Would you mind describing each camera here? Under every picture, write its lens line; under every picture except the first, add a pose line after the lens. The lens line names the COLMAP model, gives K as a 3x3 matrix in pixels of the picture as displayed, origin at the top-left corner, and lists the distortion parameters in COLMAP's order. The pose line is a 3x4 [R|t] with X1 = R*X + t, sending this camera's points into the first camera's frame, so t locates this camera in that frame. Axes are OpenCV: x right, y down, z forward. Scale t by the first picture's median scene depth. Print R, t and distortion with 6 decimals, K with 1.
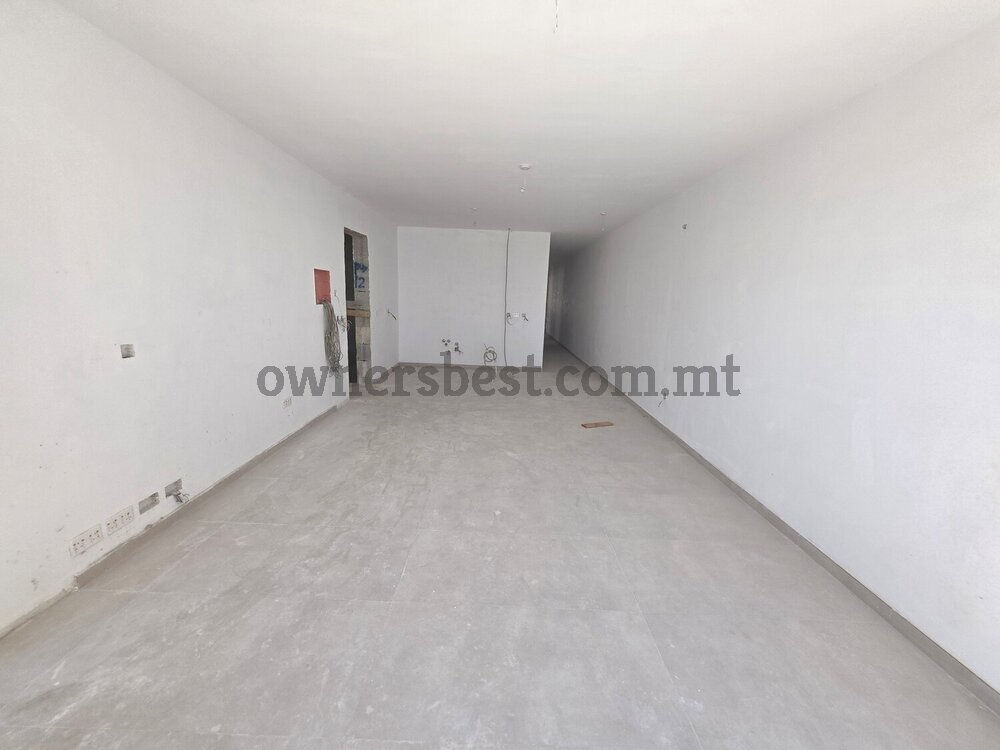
lens RADIAL K [[401.2, 0, 503.4], [0, 401.2, 373.5], [0, 0, 1]] dist [0.002457, -0.001046]
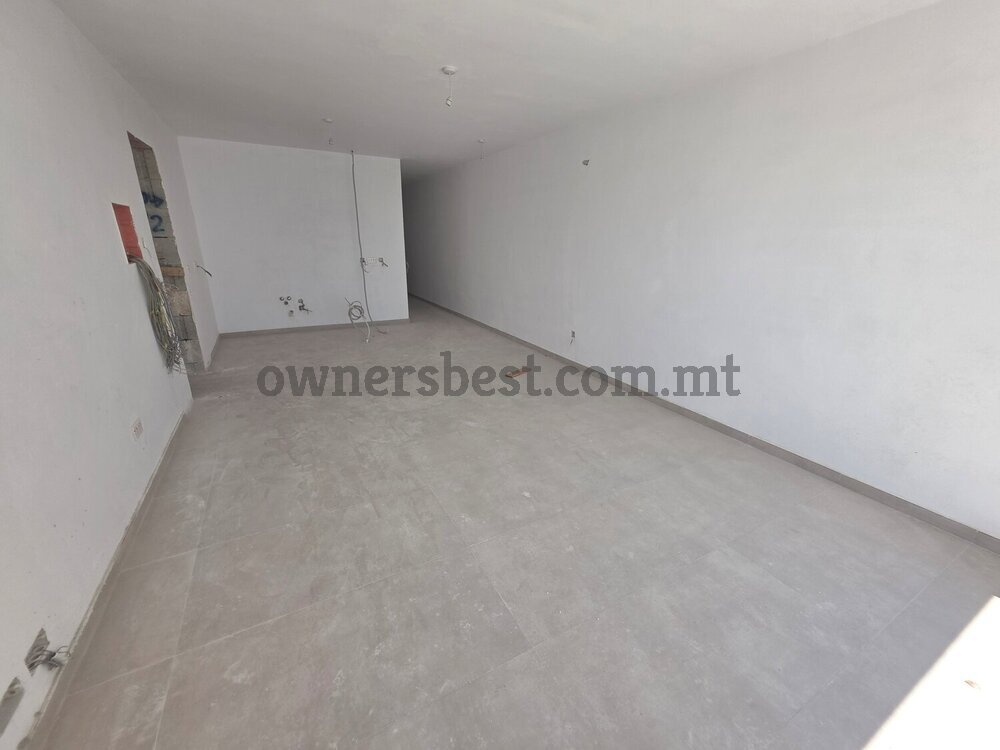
lens RADIAL K [[401.2, 0, 504.2], [0, 401.2, 372.7], [0, 0, 1]] dist [0.002457, -0.001046]
pose [[0.875761, -0.178279, 0.448619, -0.380816], [0.110285, 0.978620, 0.173607, -0.073745], [-0.469978, -0.102563, 0.876699, 0.246645]]
